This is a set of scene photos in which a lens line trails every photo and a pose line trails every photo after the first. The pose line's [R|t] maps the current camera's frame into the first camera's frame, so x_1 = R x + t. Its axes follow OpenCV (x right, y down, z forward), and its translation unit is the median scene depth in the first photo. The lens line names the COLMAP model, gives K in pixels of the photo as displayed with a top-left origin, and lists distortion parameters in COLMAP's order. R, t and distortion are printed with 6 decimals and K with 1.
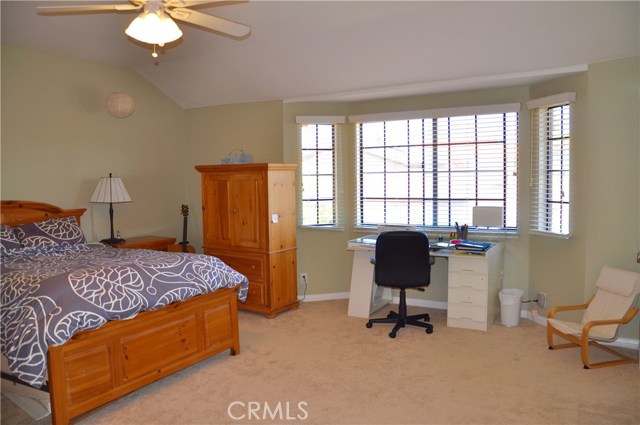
lens RADIAL K [[504.9, 0, 320.0], [0, 504.9, 212.5], [0, 0, 1]] dist [-0.173003, 0.138703]
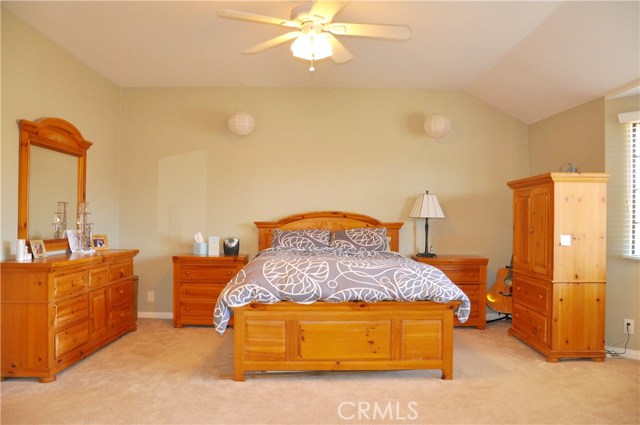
lens RADIAL K [[504.9, 0, 320.0], [0, 504.9, 212.5], [0, 0, 1]] dist [-0.173003, 0.138703]
pose [[0.526893, 0.004583, -0.849919, 0.442624], [-0.080133, 0.995799, -0.044307, 0.040063], [0.846145, 0.091451, 0.525047, 0.291708]]
